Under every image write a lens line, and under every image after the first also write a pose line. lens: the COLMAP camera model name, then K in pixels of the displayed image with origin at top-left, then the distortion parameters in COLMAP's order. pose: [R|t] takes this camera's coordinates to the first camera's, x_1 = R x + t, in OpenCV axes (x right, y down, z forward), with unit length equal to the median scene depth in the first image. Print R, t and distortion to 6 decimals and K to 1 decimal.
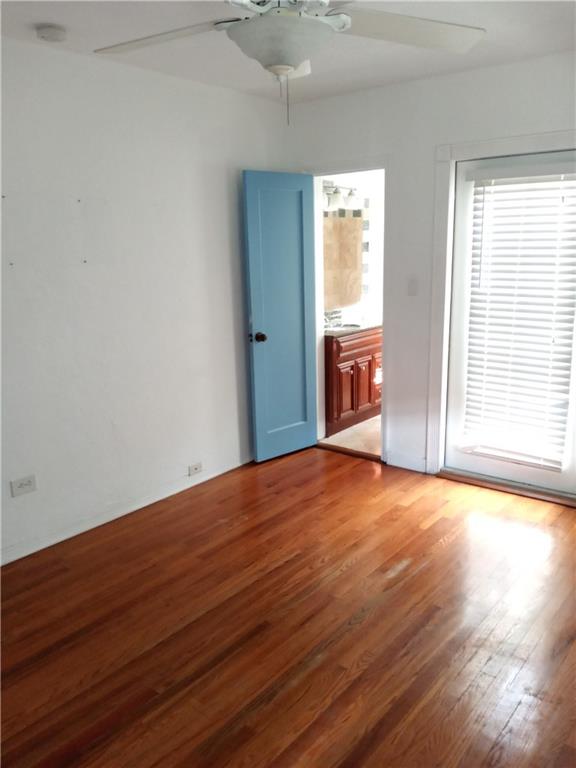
lens RADIAL K [[618.5, 0, 288.0], [0, 618.5, 384.0], [0, 0, 1]] dist [0.073133, -0.146618]
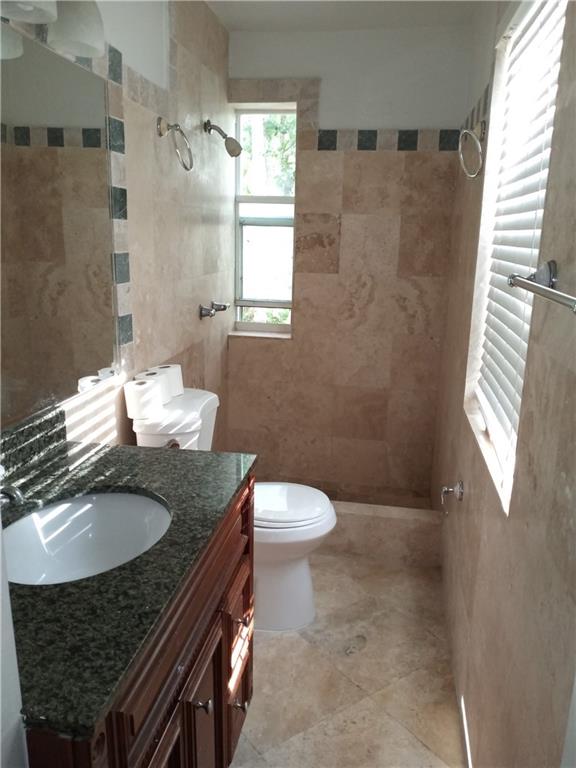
lens RADIAL K [[618.5, 0, 288.0], [0, 618.5, 384.0], [0, 0, 1]] dist [0.073133, -0.146618]
pose [[0.876021, -0.068088, 0.477441, 0.047291], [0.060062, 0.997679, 0.032078, -0.161164], [-0.478518, 0.000575, 0.878078, 0.827824]]
